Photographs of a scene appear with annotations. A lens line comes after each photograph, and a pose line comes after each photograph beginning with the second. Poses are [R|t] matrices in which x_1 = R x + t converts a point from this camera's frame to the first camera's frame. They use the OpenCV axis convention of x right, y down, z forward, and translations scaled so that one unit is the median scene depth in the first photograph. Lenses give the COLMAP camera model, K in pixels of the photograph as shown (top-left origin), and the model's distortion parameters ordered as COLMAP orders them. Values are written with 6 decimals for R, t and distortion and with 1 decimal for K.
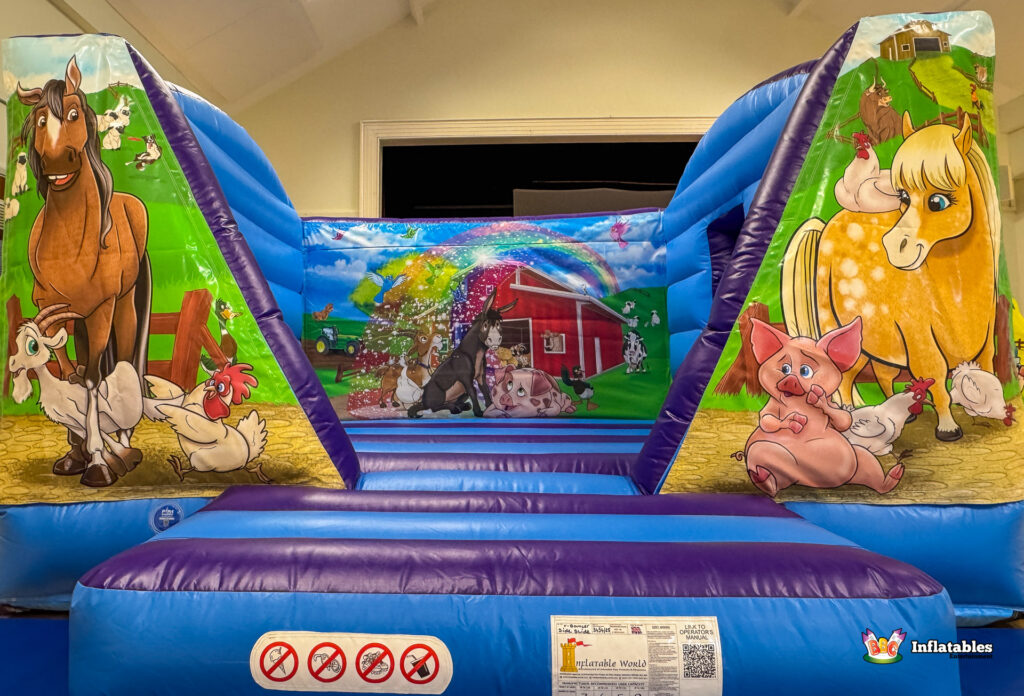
lens RADIAL K [[723.2, 0, 454.0], [0, 723.2, 303.4], [0, 0, 1]] dist [-0.051353, 0.028402]
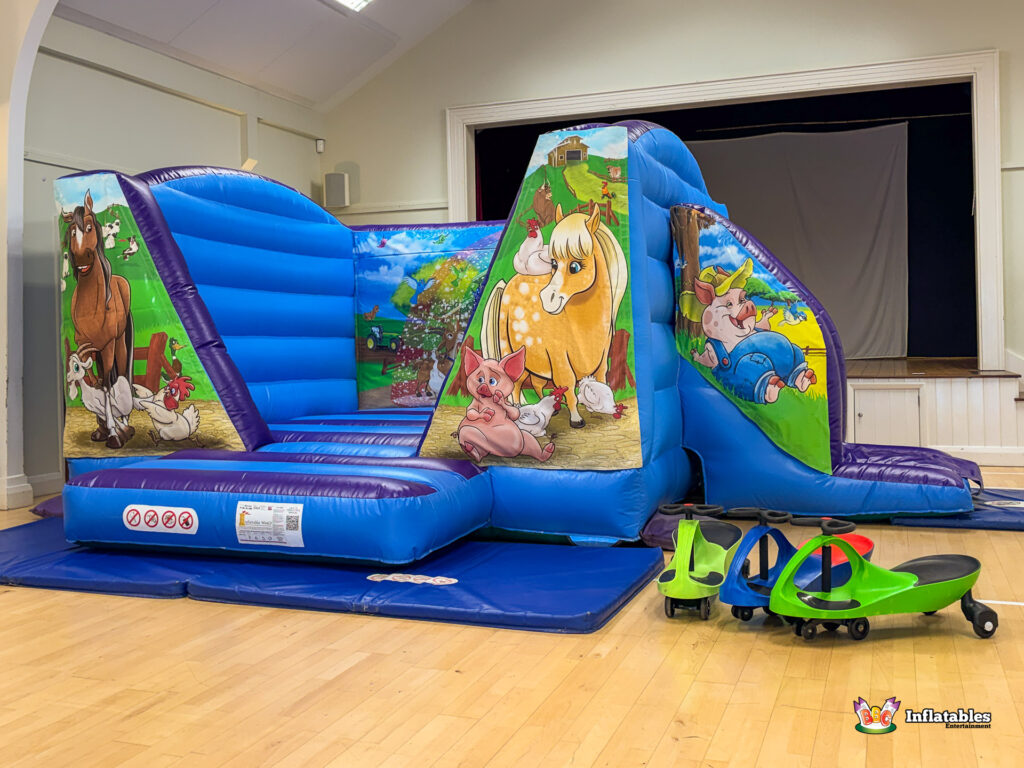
lens RADIAL K [[1009.0, 0, 514.4], [0, 1009.0, 330.9], [0, 0, 1]] dist [0.011816, -0.008830]
pose [[0.954571, -0.016537, -0.297524, 1.150684], [0.042930, 0.995675, 0.082395, -0.183991], [0.294875, -0.091424, 0.951152, -1.007153]]
